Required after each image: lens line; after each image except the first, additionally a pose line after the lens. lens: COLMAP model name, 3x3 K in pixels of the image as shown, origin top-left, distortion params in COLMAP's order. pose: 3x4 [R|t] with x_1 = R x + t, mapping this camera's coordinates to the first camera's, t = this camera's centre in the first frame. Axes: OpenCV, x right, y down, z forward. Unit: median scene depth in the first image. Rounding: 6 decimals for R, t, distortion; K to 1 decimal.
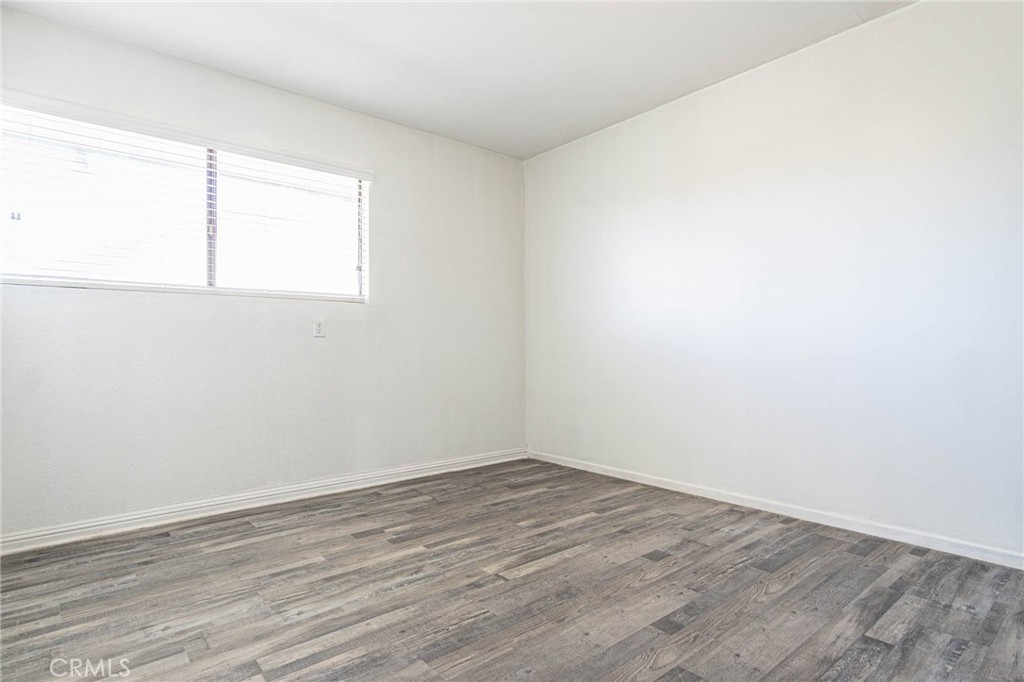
lens RADIAL K [[539.9, 0, 507.0], [0, 539.9, 339.0], [0, 0, 1]] dist [0.005232, 0.002296]
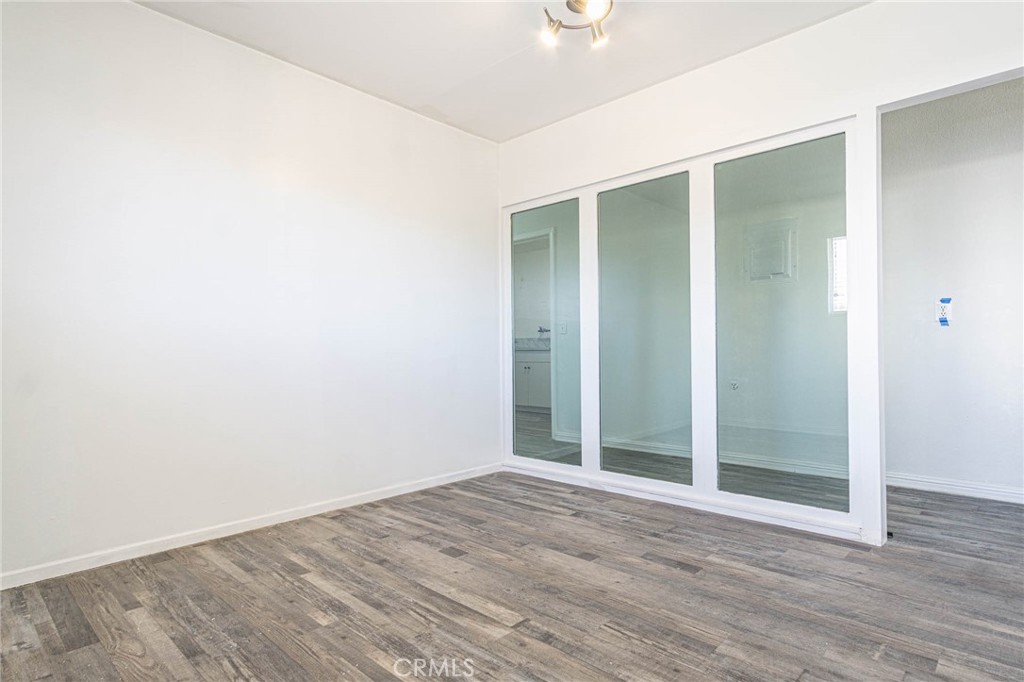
lens RADIAL K [[539.9, 0, 507.0], [0, 539.9, 339.0], [0, 0, 1]] dist [0.005232, 0.002296]
pose [[-0.112935, 0.030662, 0.993129, -0.697274], [-0.008613, 0.999456, -0.031837, 0.022057], [-0.993565, -0.012150, -0.112610, 0.915181]]
